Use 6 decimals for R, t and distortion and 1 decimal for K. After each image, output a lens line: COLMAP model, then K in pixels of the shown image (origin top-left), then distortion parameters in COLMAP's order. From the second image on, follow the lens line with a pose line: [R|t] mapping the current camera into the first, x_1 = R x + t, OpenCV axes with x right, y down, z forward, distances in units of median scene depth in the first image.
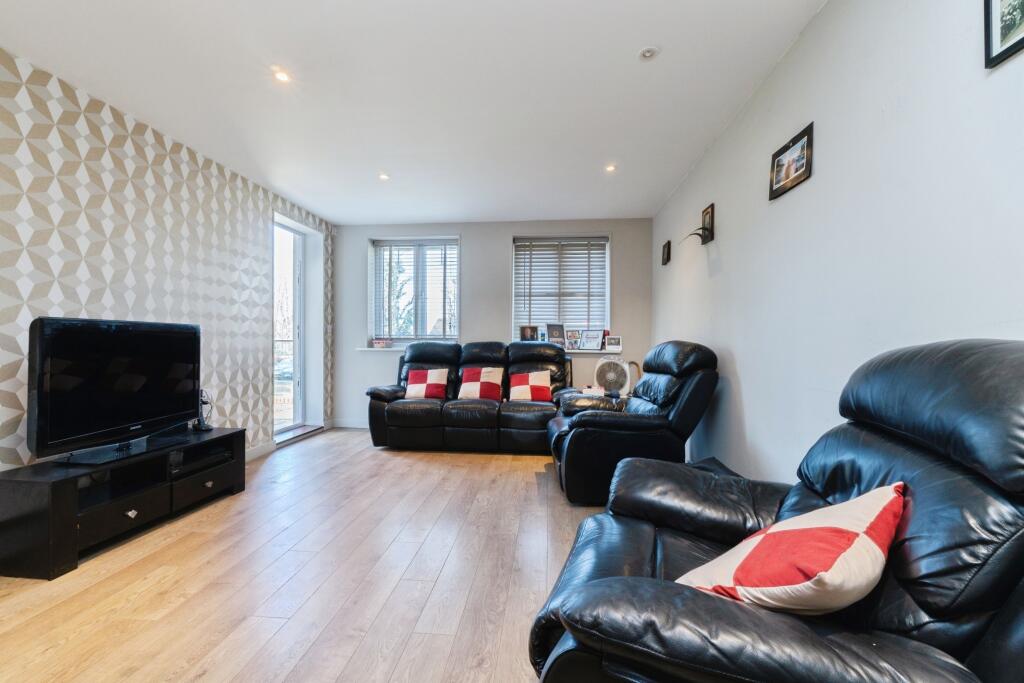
lens RADIAL K [[441.1, 0, 509.9], [0, 441.1, 341.1], [0, 0, 1]] dist [0.029598, 0.000998]
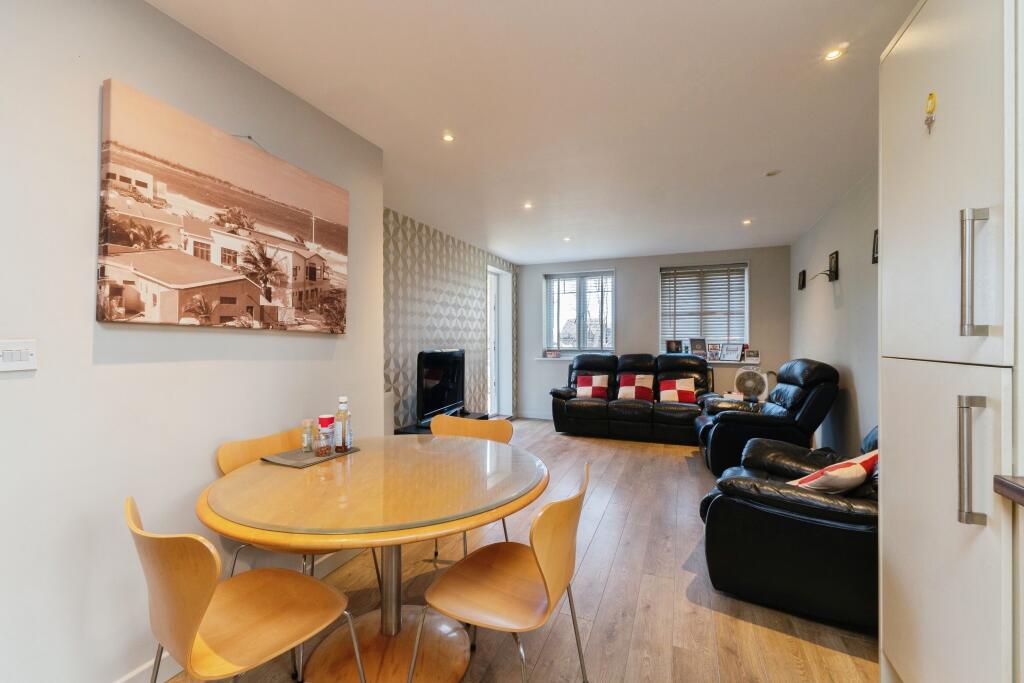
lens RADIAL K [[441.1, 0, 513.1], [0, 441.1, 341.6], [0, 0, 1]] dist [0.029598, 0.000998]
pose [[0.961806, -0.006011, -0.273665, -0.055068], [0.007043, 0.999971, 0.002788, -0.041819], [0.273640, -0.004609, 0.961821, -0.322405]]
